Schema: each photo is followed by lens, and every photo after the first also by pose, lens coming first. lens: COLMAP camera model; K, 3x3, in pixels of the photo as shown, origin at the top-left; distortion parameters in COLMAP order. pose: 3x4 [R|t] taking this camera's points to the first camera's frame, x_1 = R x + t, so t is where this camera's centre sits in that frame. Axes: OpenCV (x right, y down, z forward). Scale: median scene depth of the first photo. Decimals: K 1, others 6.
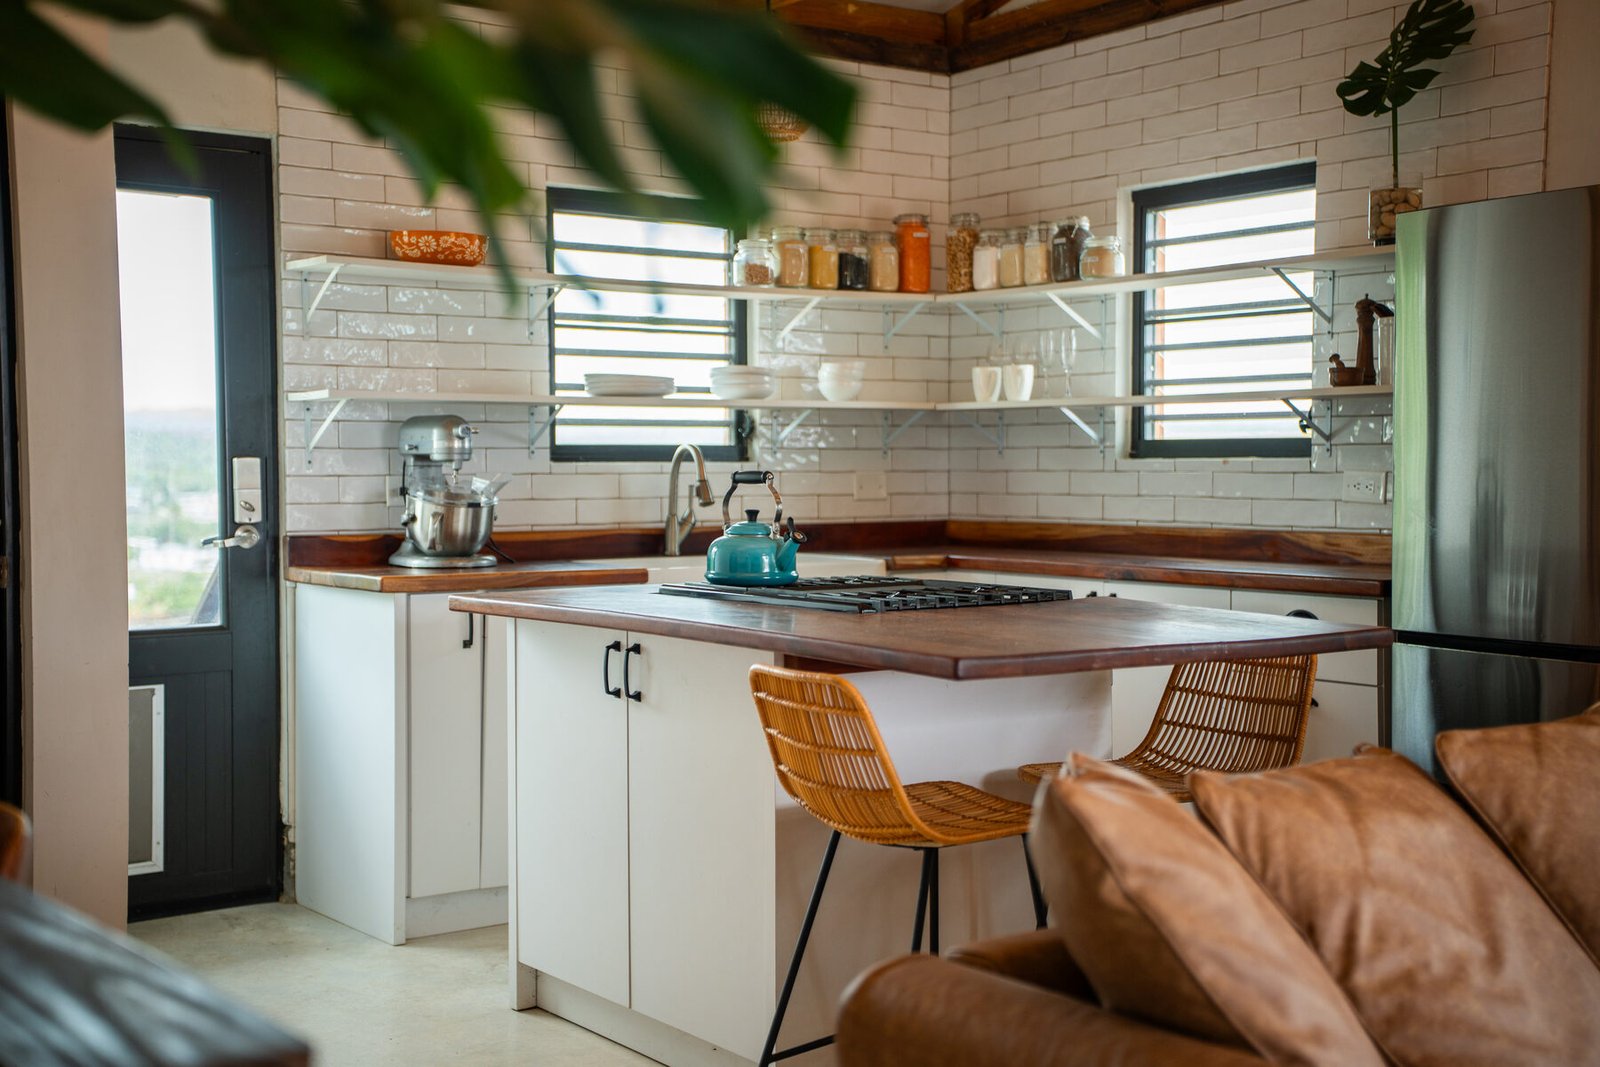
lens RADIAL K [[2136.2, 0, 874.3], [0, 2136.2, 438.8], [0, 0, 1]] dist [0.153033, -0.003870]
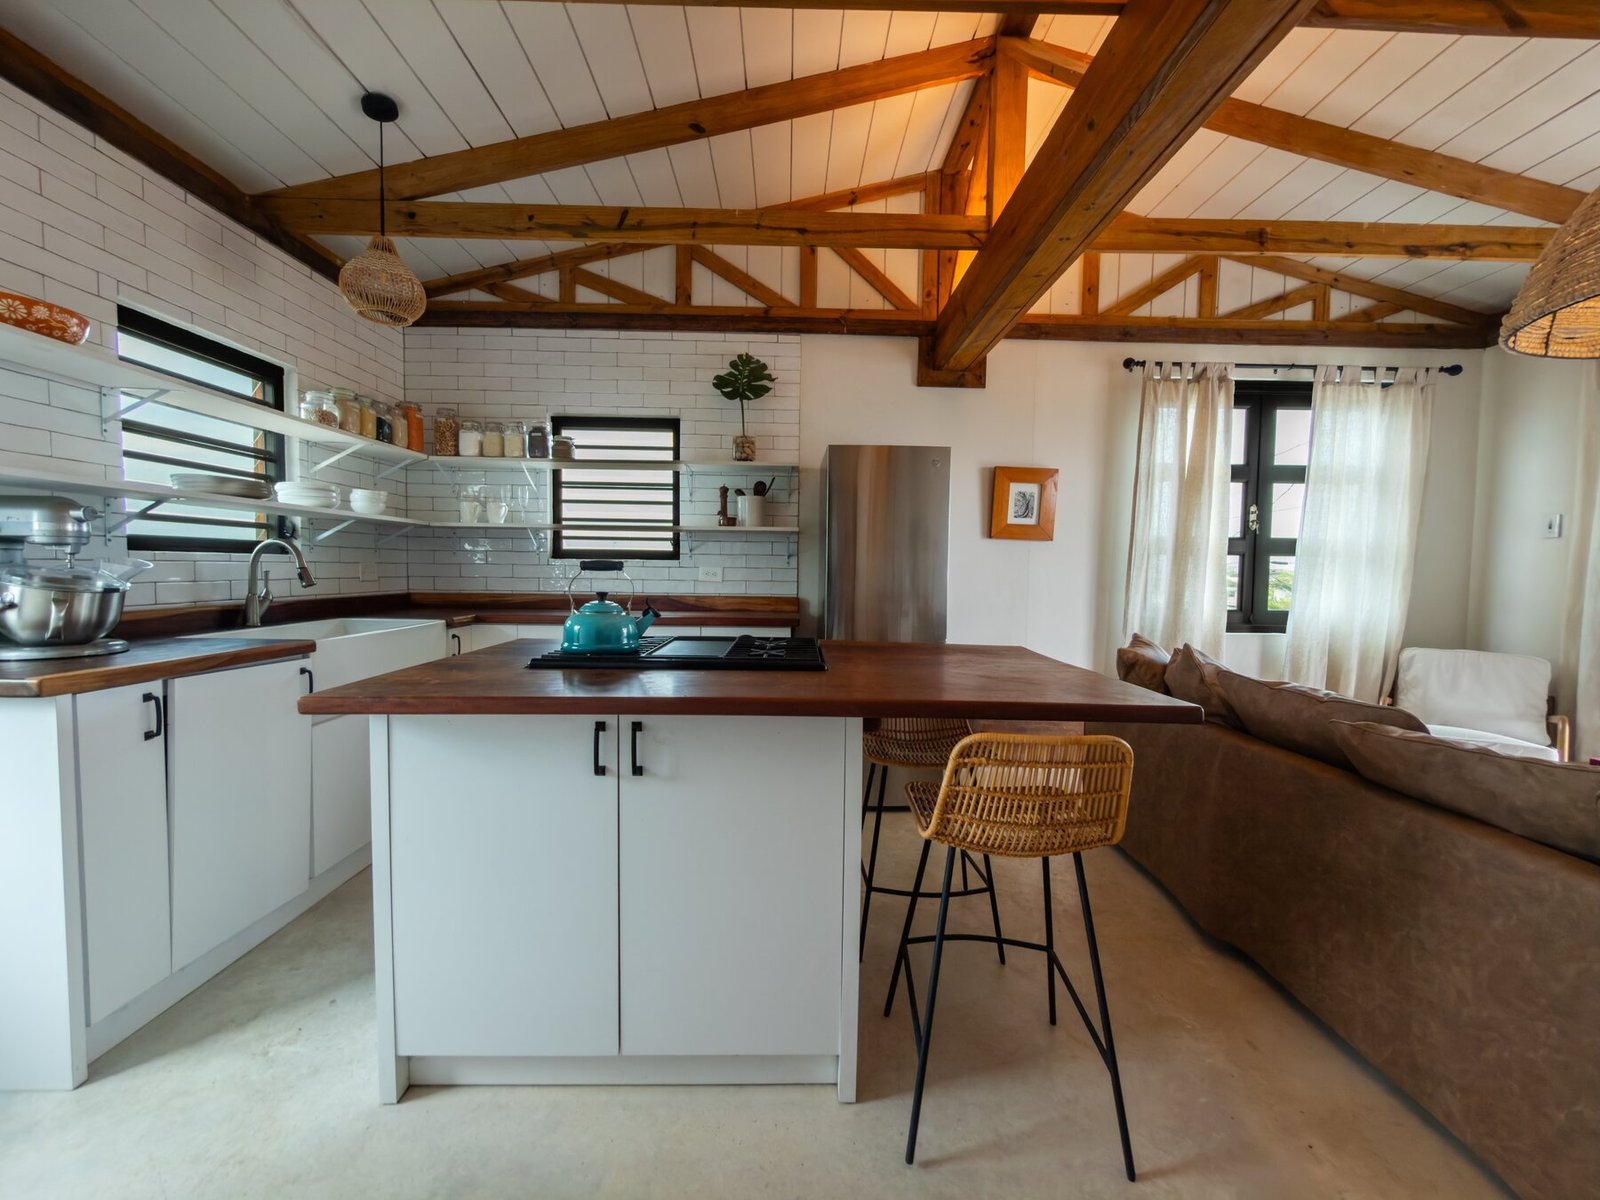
lens RADIAL K [[635.9, 0, 800.0], [0, 635.9, 600.0], [0, 0, 1]] dist [0.000656, 0.000223]
pose [[0.585527, -0.030872, 0.810065, -0.226198], [-0.020944, 0.998365, 0.053187, 0.012543], [-0.810382, -0.048108, 0.583923, 0.547640]]
